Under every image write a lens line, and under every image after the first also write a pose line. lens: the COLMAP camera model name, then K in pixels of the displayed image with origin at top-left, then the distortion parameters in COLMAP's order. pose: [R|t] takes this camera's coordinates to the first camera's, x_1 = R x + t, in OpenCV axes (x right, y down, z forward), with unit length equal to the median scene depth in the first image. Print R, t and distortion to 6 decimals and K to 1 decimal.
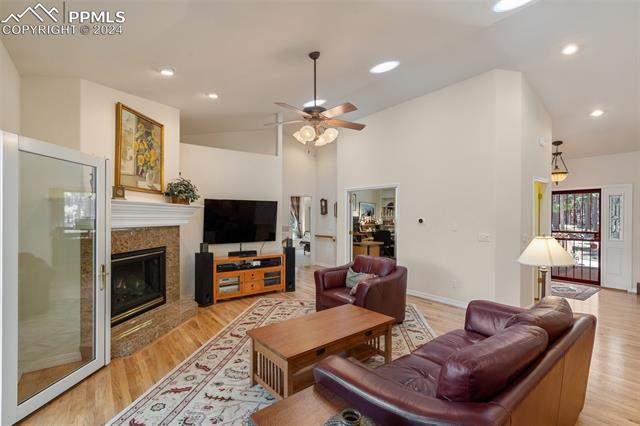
lens RADIAL K [[291.2, 0, 322.3], [0, 291.2, 216.1], [0, 0, 1]] dist [-0.000828, -0.000289]
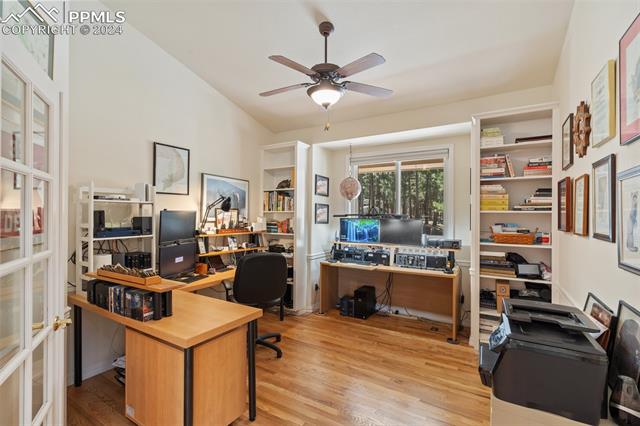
lens RADIAL K [[291.2, 0, 321.1], [0, 291.2, 214.9], [0, 0, 1]] dist [-0.000828, -0.000289]
pose [[0.933773, 0.004441, 0.357839, 0.133315], [-0.003988, 0.999990, -0.002004, 0.005228], [-0.357845, 0.000444, 0.933781, 0.589196]]
